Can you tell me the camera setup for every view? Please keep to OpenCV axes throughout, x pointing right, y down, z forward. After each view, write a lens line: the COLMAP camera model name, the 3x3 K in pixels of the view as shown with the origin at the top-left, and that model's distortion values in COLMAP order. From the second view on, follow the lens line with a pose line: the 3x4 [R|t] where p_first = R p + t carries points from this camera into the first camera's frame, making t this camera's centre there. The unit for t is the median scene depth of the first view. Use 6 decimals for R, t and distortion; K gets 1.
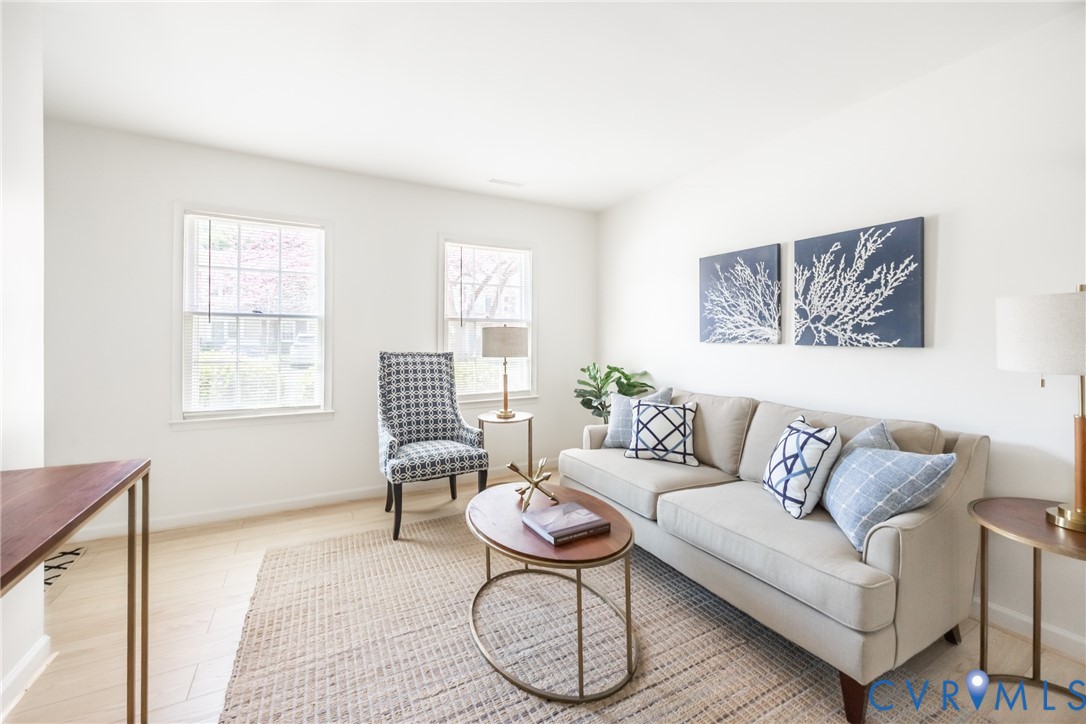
lens RADIAL K [[446.8, 0, 540.6], [0, 446.8, 341.1], [0, 0, 1]] dist [0.000034, -0.000084]
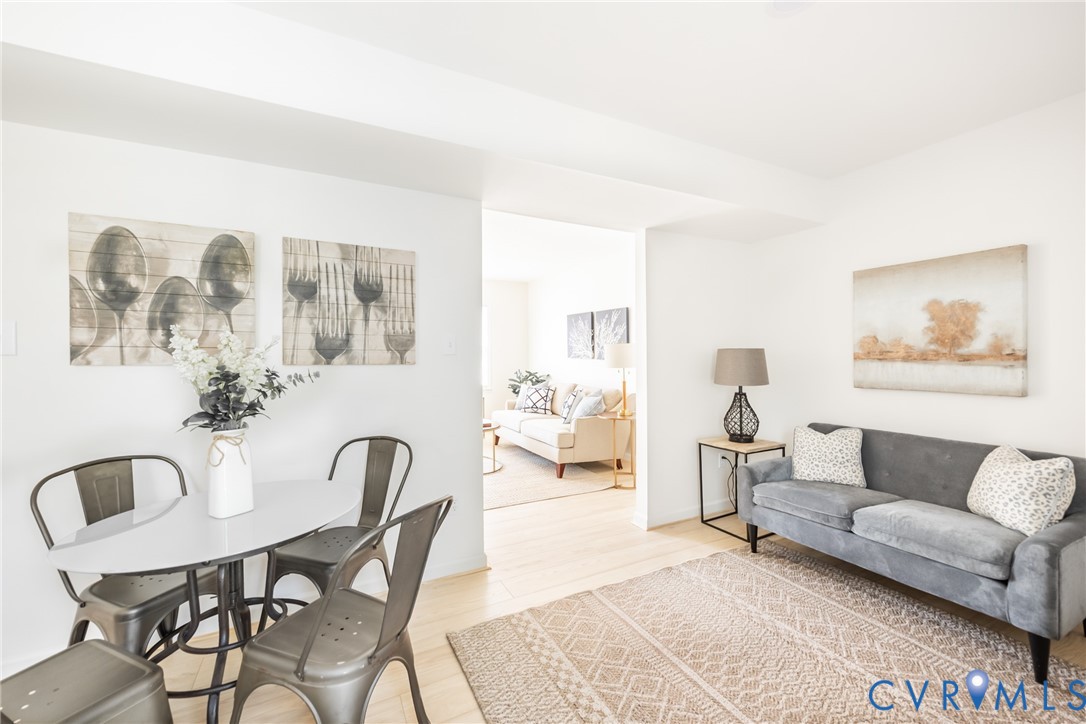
lens RADIAL K [[429.4, 0, 527.2], [0, 429.4, 356.4], [0, 0, 1]] dist [-0.000551, -0.000328]
pose [[0.999355, -0.016874, -0.031707, 0.301957], [0.017178, 0.999809, 0.009365, -0.031365], [0.031542, -0.009903, 0.999453, -1.121024]]
